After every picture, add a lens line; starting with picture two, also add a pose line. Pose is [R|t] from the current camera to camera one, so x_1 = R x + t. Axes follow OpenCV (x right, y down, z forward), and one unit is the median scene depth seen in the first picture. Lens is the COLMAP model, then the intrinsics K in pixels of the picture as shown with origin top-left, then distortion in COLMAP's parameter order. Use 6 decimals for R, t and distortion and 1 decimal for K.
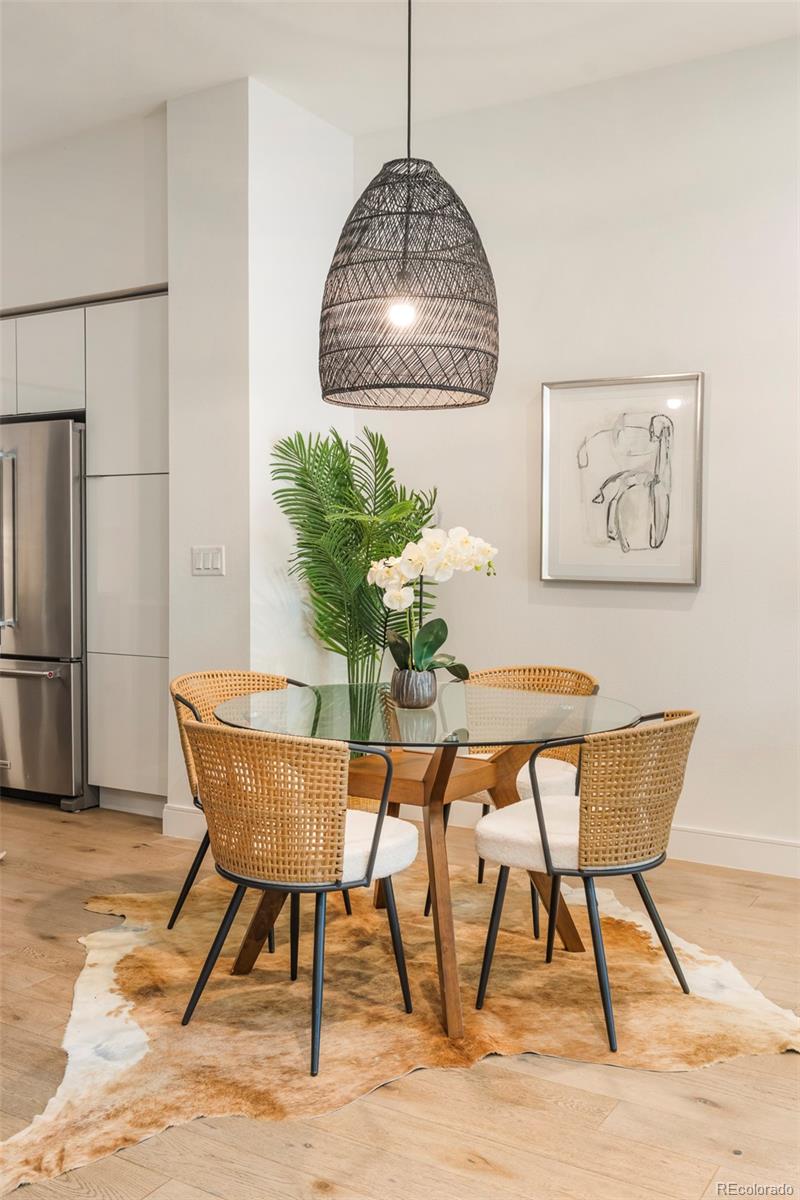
lens RADIAL K [[1123.1, 0, 400.0], [0, 1123.1, 600.0], [0, 0, 1]] dist [-0.007765, -0.000660]
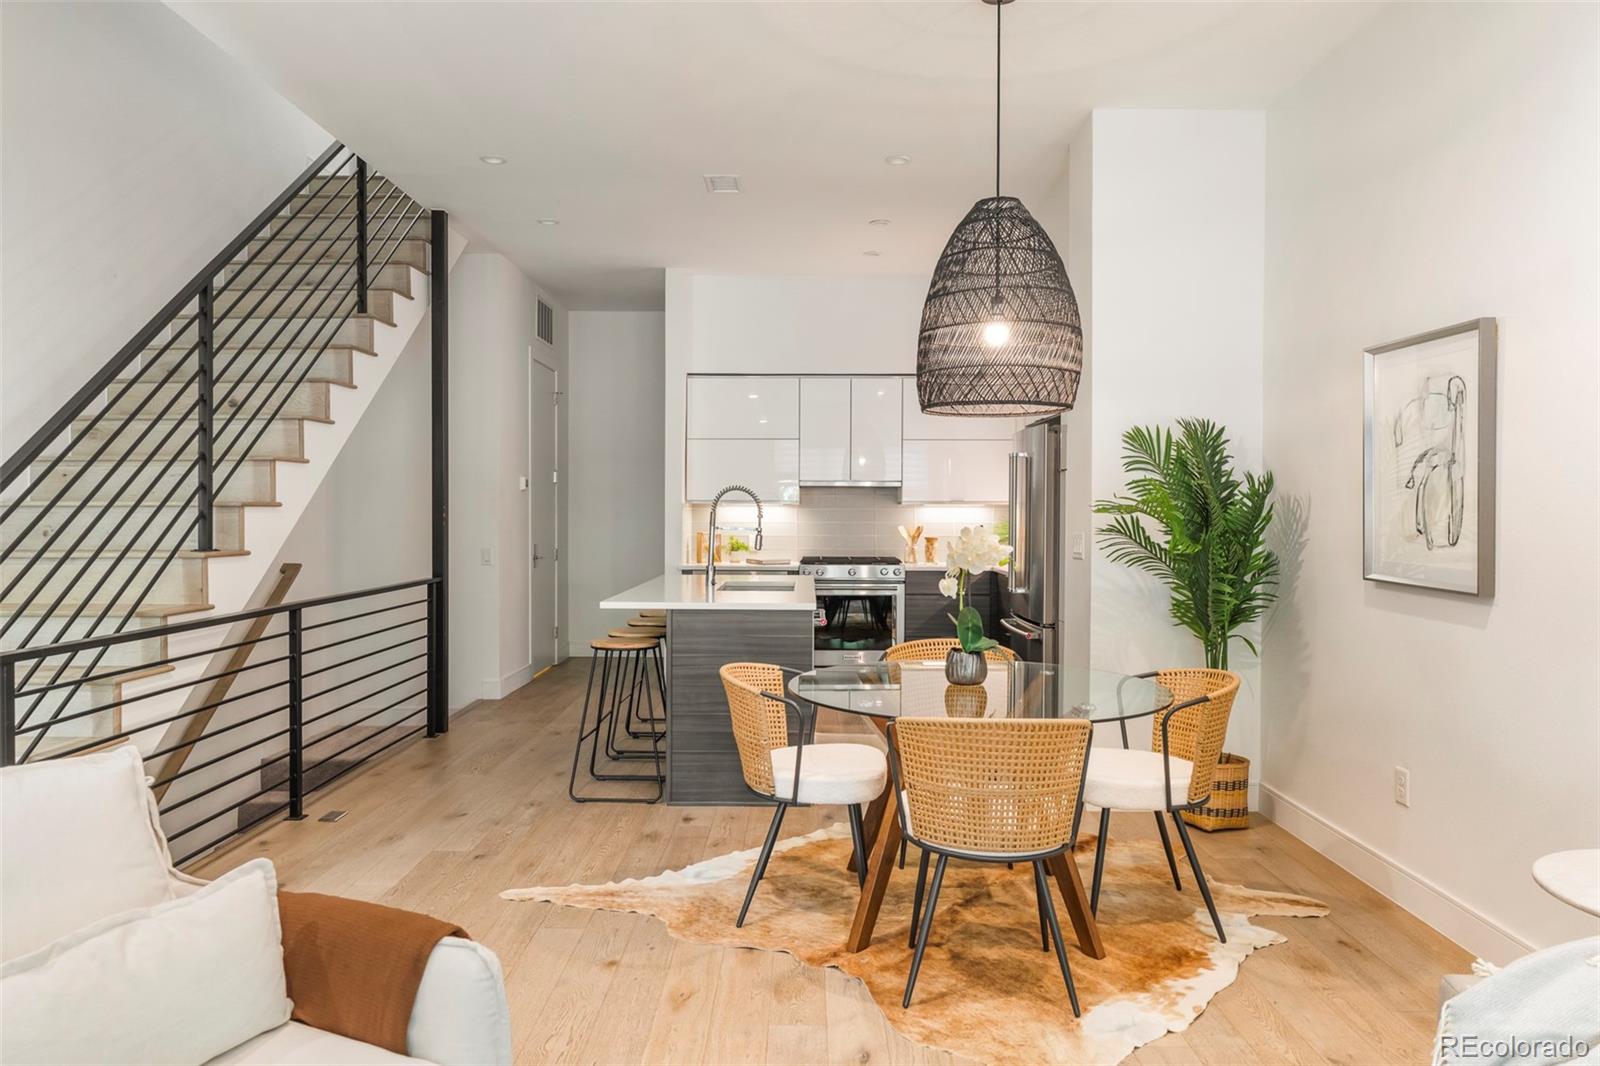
lens RADIAL K [[1097.8, 0, 800.0], [0, 1097.8, 533.0], [0, 0, 1]] dist [-0.021812, -0.000113]
pose [[0.514293, 0.020956, -0.857359, 0.867904], [-0.048733, 0.998800, -0.004819, -0.038921], [0.856229, 0.044260, 0.514697, 0.289645]]
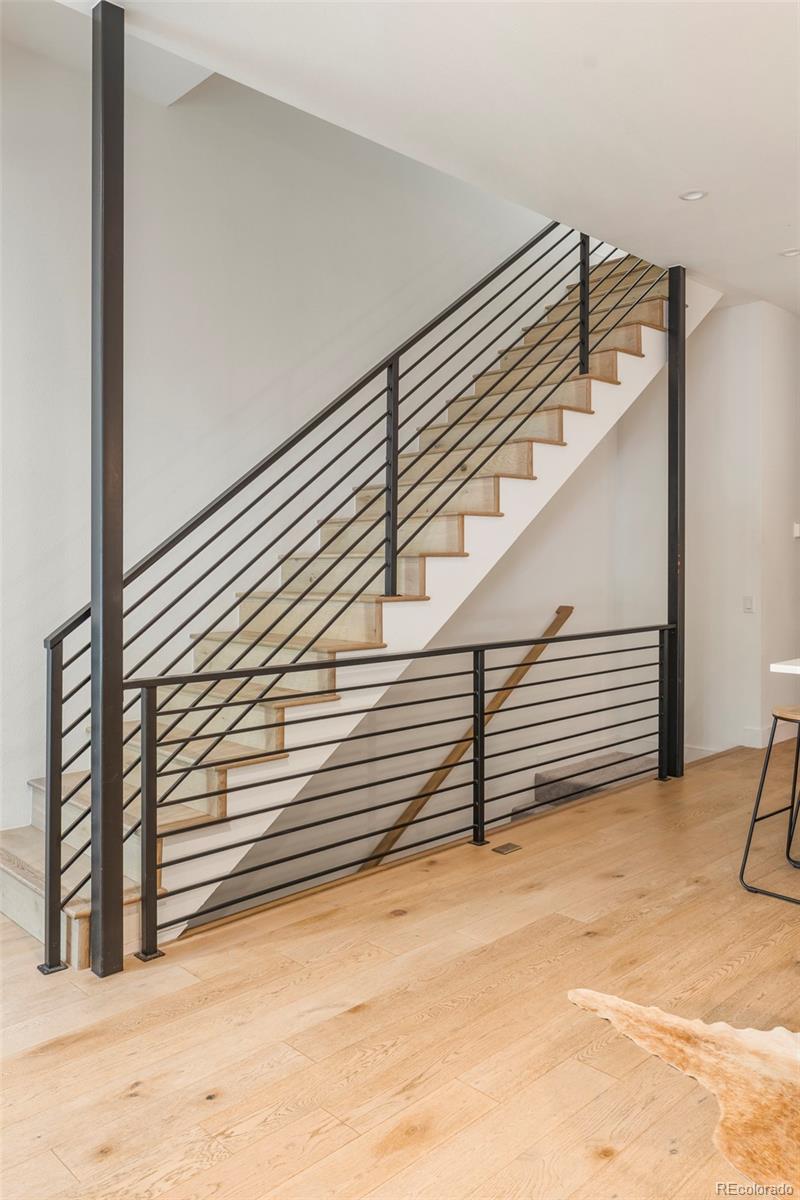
lens RADIAL K [[899.0, 0, 395.1], [0, 899.0, 561.1], [0, 0, 1]] dist [0.007904, 0.000910]
pose [[-0.248804, 0.005590, -0.968538, 0.581611], [-0.046494, 0.998762, 0.017708, -0.058292], [0.967437, 0.049438, -0.248236, 0.658254]]
